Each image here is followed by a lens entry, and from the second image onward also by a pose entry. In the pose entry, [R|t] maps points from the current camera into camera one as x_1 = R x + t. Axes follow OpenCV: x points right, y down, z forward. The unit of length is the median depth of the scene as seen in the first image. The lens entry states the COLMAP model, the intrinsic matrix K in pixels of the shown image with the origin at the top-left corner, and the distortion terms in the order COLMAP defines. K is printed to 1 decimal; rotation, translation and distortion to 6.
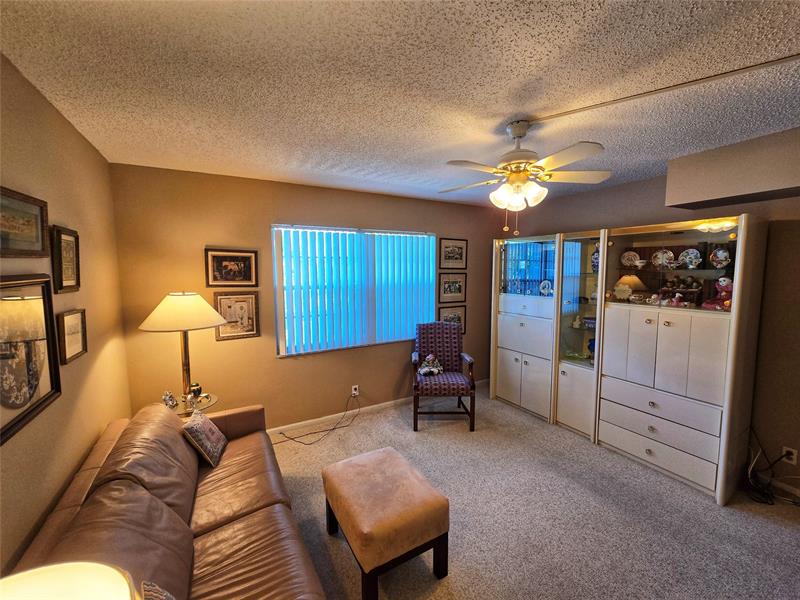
lens RADIAL K [[326.2, 0, 404.1], [0, 326.2, 297.3], [0, 0, 1]] dist [-0.000093, -0.000184]
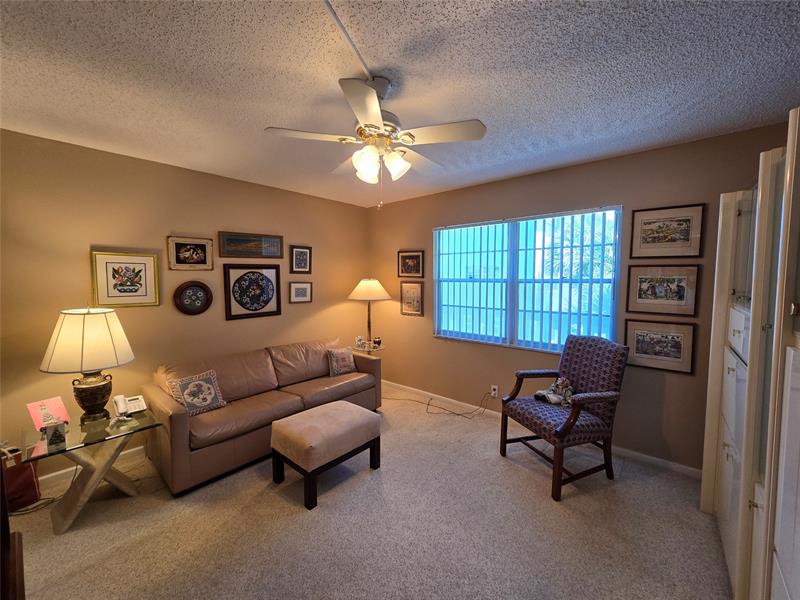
lens RADIAL K [[326.2, 0, 403.7], [0, 326.2, 297.6], [0, 0, 1]] dist [-0.000093, -0.000184]
pose [[0.339507, 0.065840, -0.938296, 0.724415], [-0.082640, 0.995778, 0.039971, 0.000043], [0.936966, 0.063970, 0.343514, 0.469384]]
